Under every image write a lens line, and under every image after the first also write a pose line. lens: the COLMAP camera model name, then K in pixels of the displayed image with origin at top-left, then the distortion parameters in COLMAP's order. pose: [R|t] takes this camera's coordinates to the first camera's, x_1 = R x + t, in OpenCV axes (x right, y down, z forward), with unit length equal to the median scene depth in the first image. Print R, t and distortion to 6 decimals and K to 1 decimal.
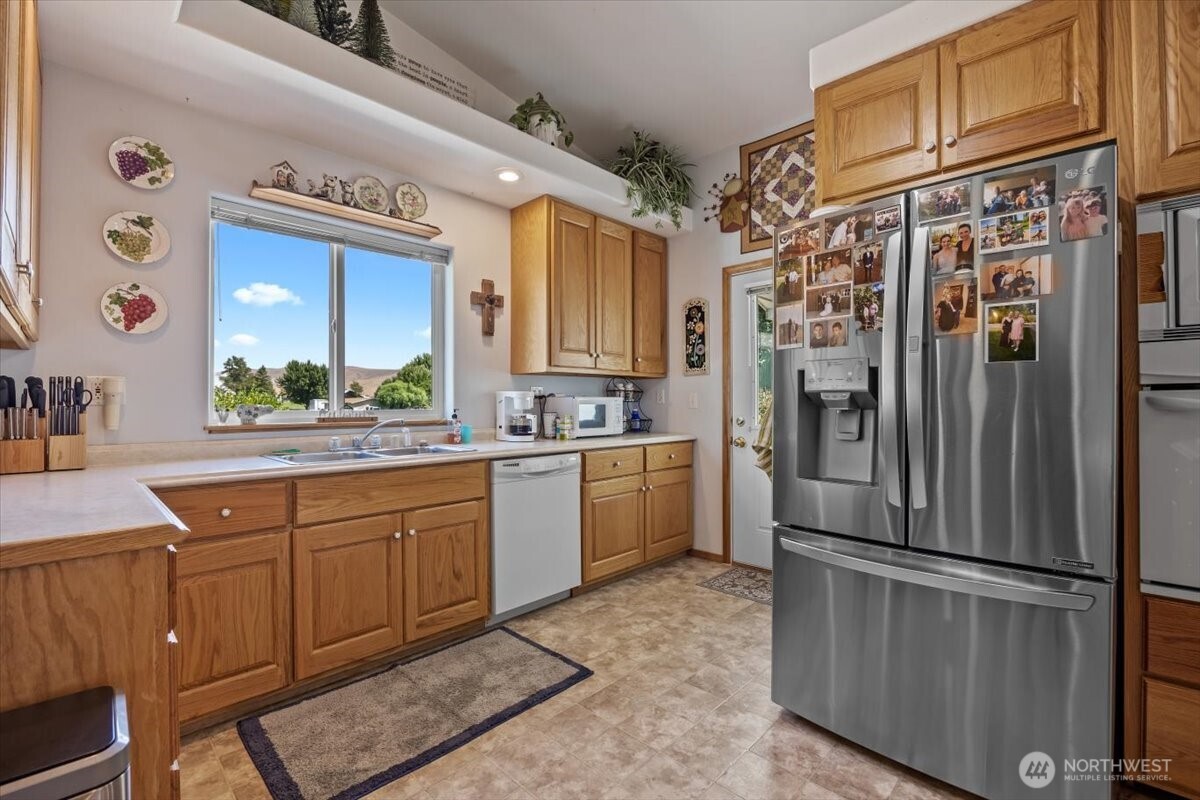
lens RADIAL K [[530.9, 0, 597.2], [0, 530.9, 400.6], [0, 0, 1]] dist [-0.001790, -0.001247]
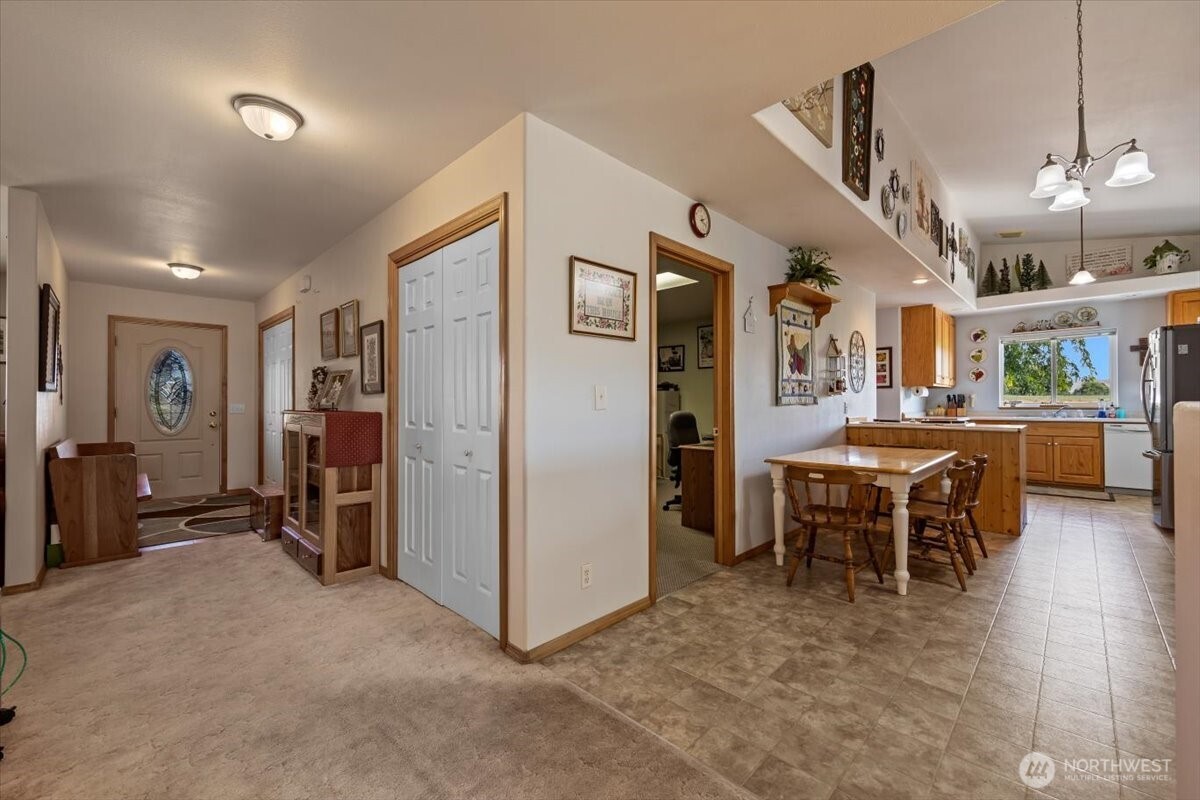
lens RADIAL K [[484.0, 0, 610.5], [0, 484.0, 401.4], [0, 0, 1]] dist [-0.001926, -0.000149]
pose [[0.008586, 0.000792, -0.999963, 1.605516], [0.014592, 0.999893, 0.000917, -0.019038], [0.999857, -0.014599, 0.008574, -1.036276]]
